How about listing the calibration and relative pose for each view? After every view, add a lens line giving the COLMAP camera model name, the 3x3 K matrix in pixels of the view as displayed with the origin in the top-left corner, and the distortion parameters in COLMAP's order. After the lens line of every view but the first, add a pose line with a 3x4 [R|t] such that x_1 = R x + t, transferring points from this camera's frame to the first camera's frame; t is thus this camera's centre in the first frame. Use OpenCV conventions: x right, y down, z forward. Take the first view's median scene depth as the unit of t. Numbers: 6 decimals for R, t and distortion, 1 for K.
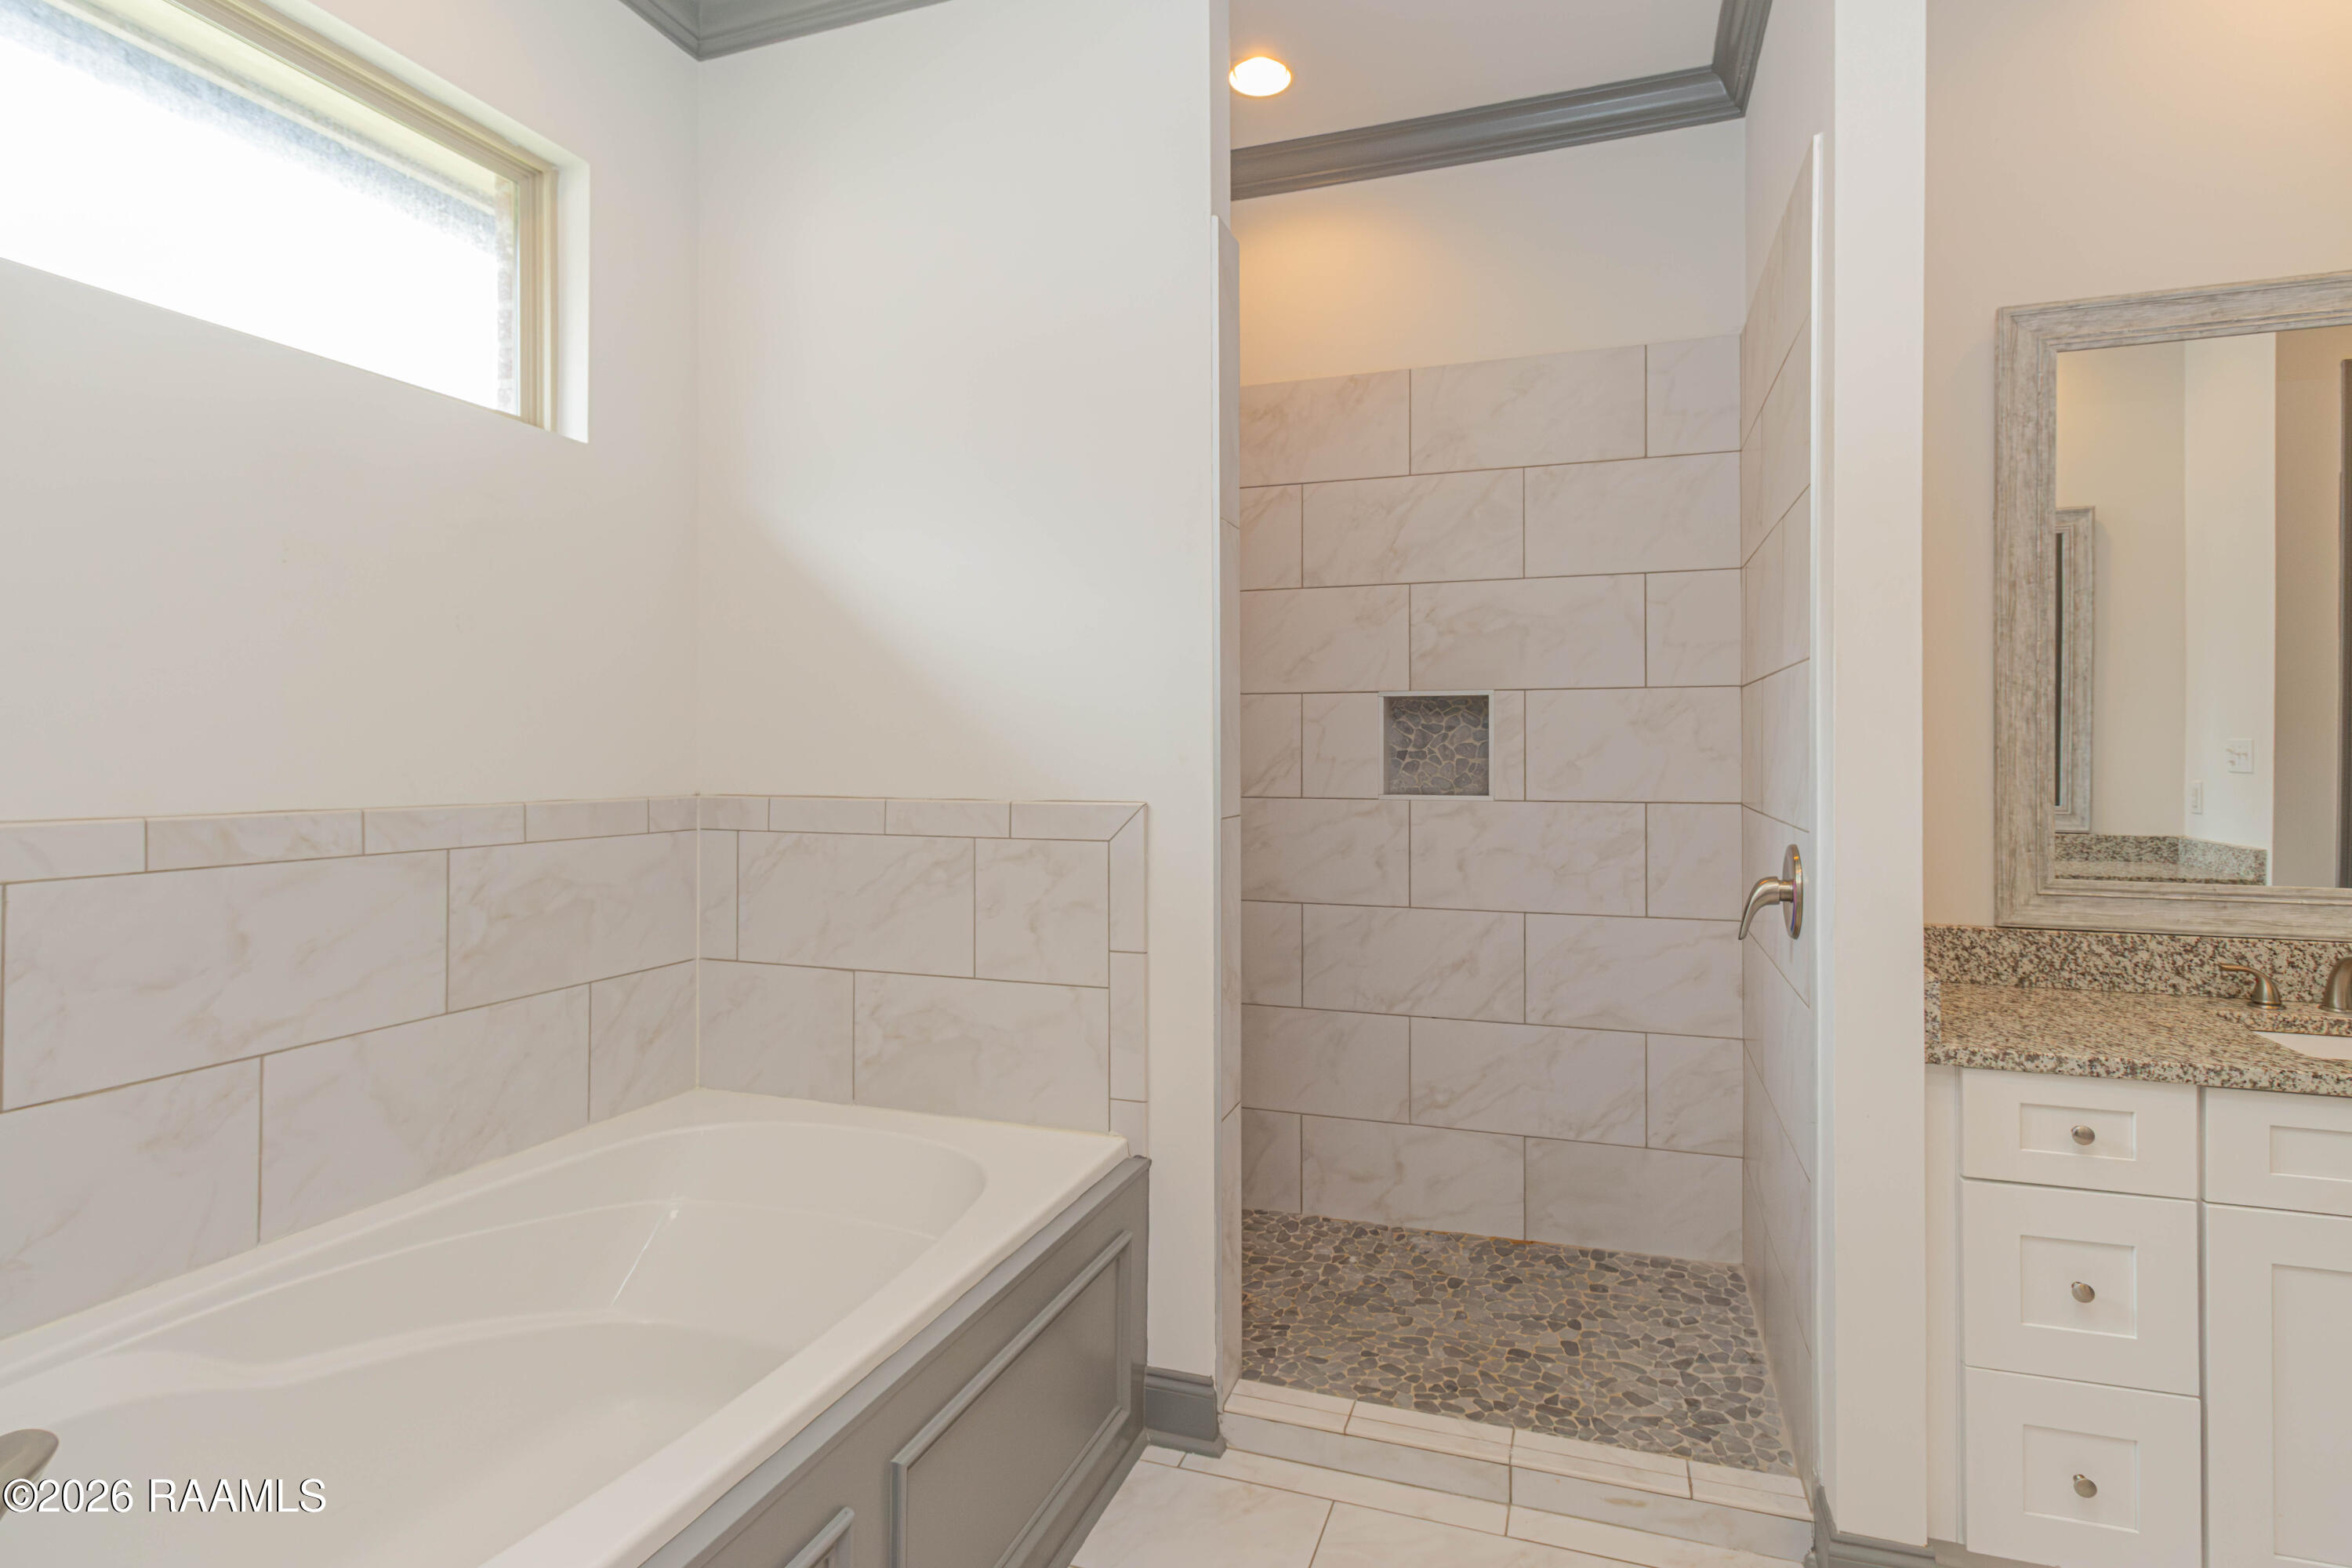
lens RADIAL K [[1137.0, 0, 1234.3], [0, 1137.0, 747.6], [0, 0, 1]] dist [0.006293, -0.000912]
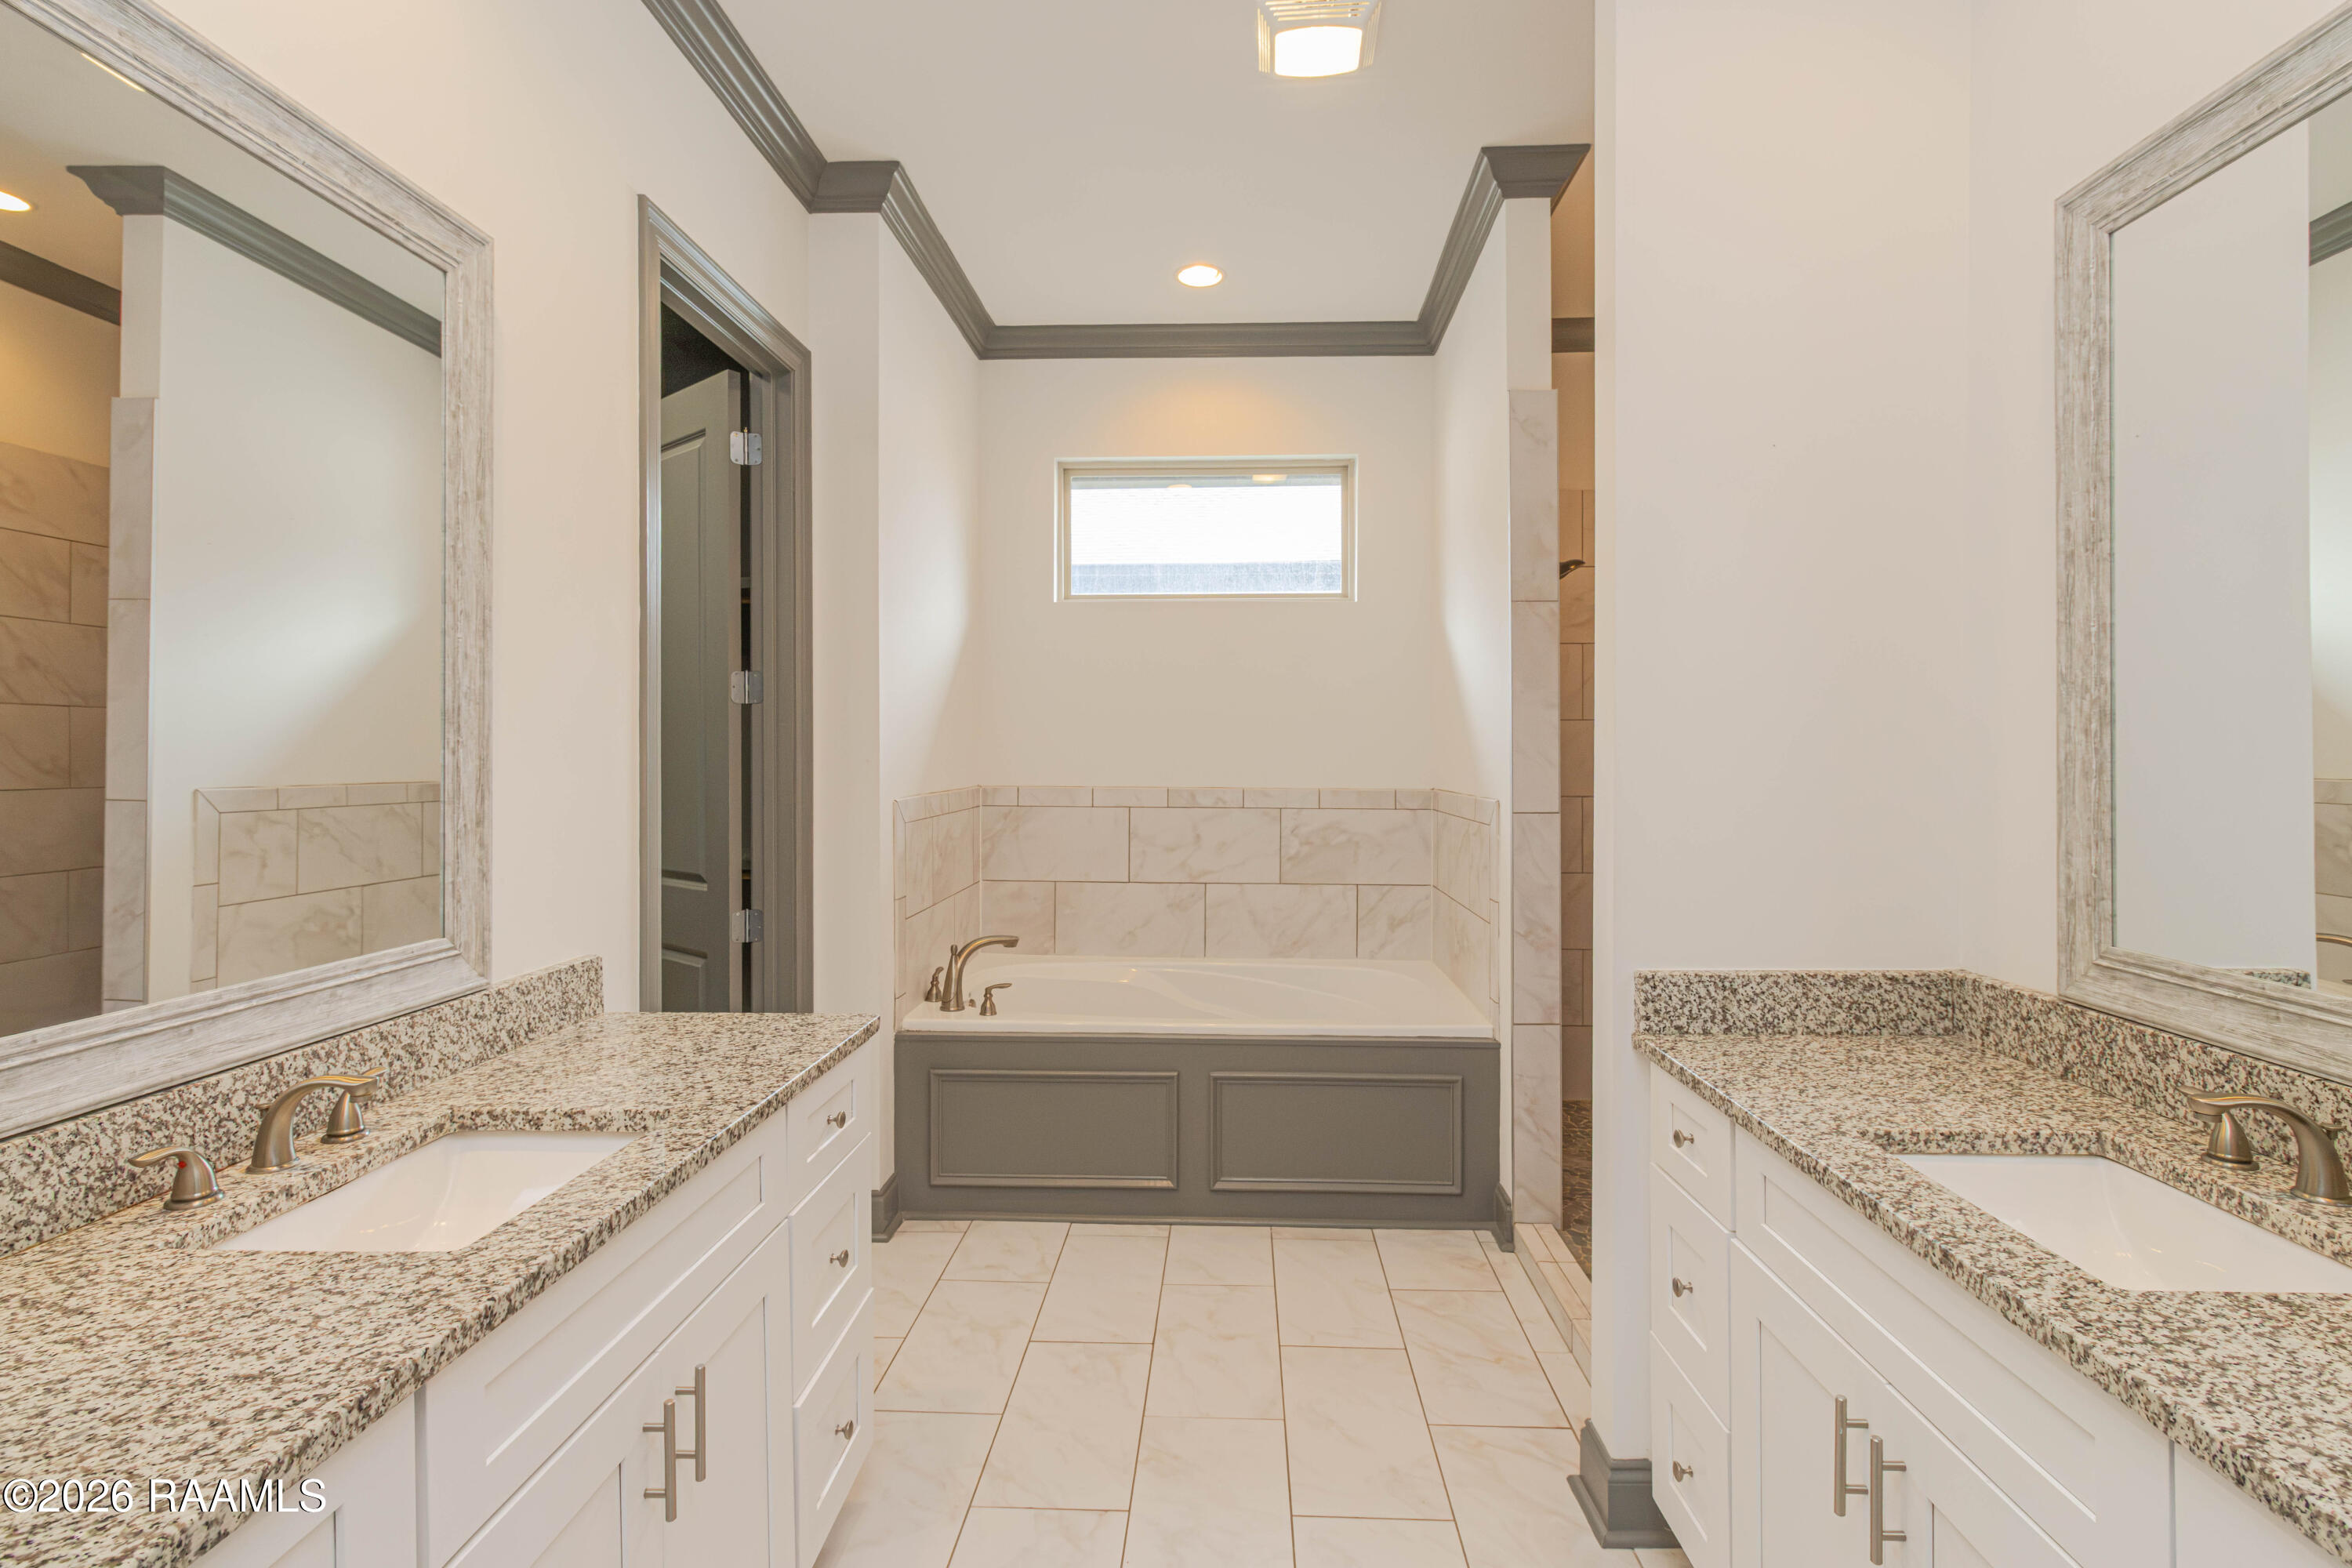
lens RADIAL K [[1137.0, 0, 1221.0], [0, 1137.0, 769.6], [0, 0, 1]] dist [0.006293, -0.000912]
pose [[0.296778, 0.010088, -0.954893, 1.278607], [0.000470, 0.999943, 0.010710, -0.007771], [0.954947, -0.003628, 0.296756, 0.232139]]
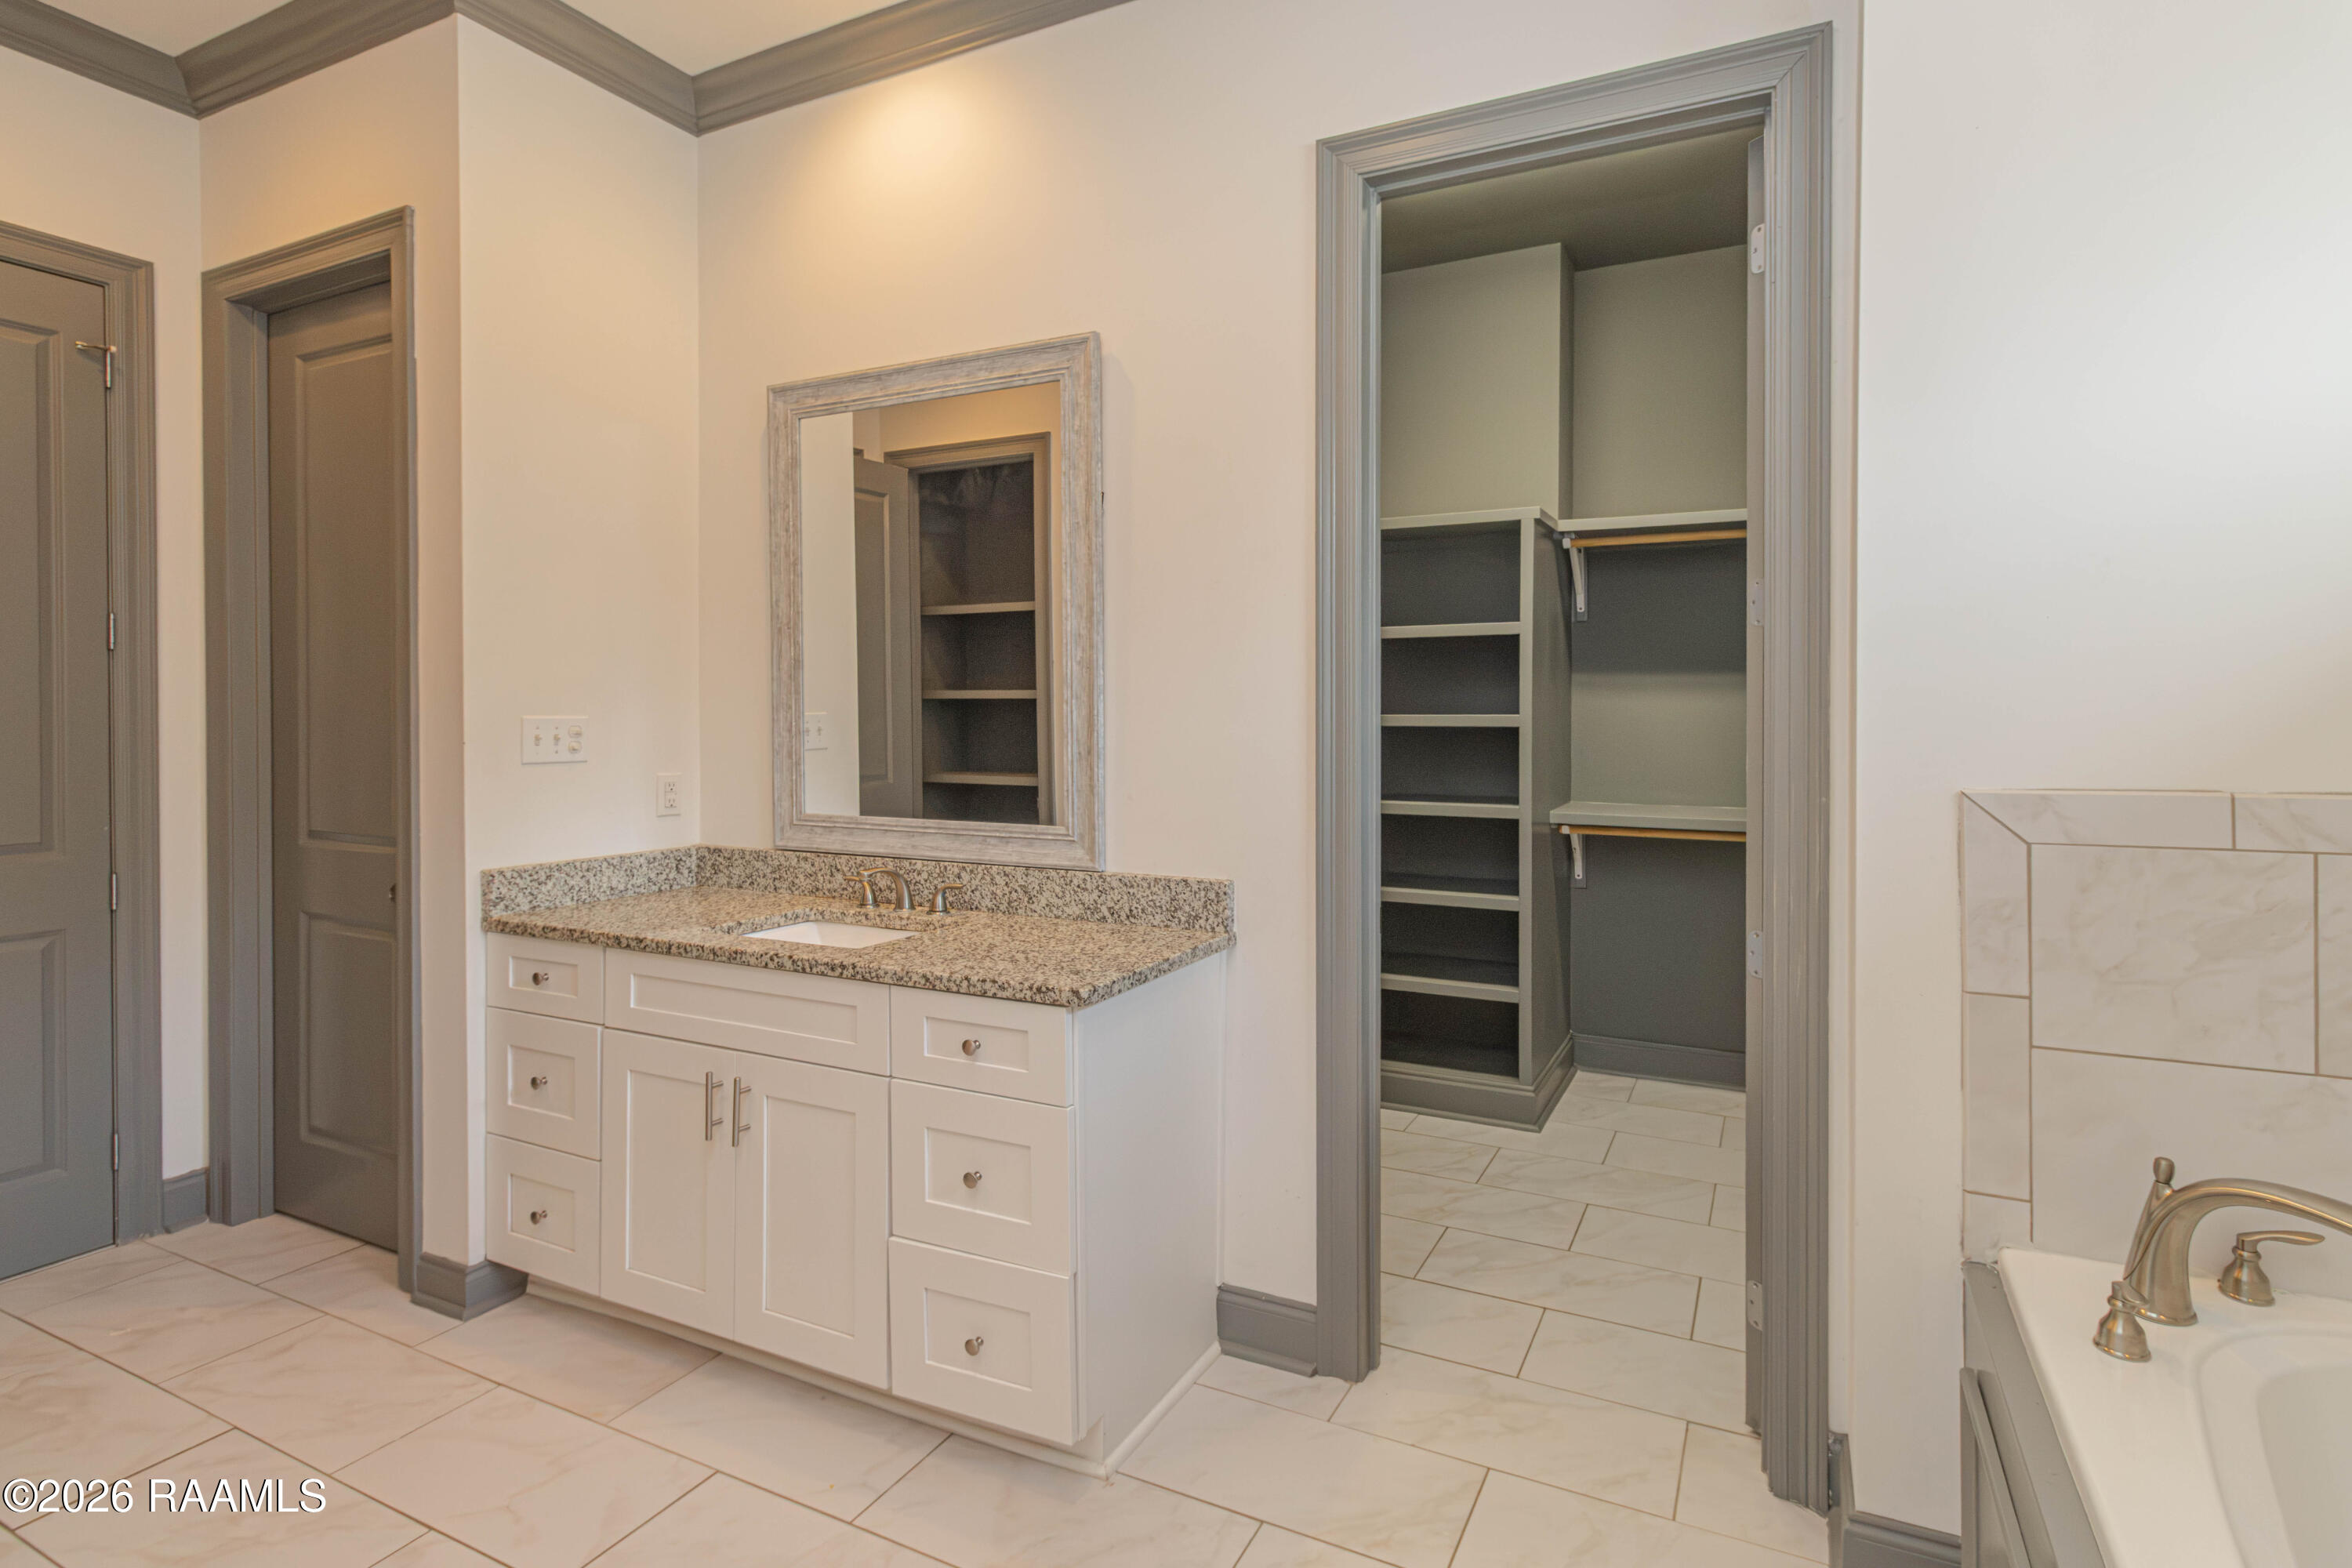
lens RADIAL K [[1137.0, 0, 1289.5], [0, 1137.0, 717.5], [0, 0, 1]] dist [0.006293, -0.000912]
pose [[-0.994885, -0.000997, 0.101012, 0.053344], [-0.000213, 0.999970, 0.007772, -0.005325], [-0.101017, 0.007711, -0.994855, 1.071948]]
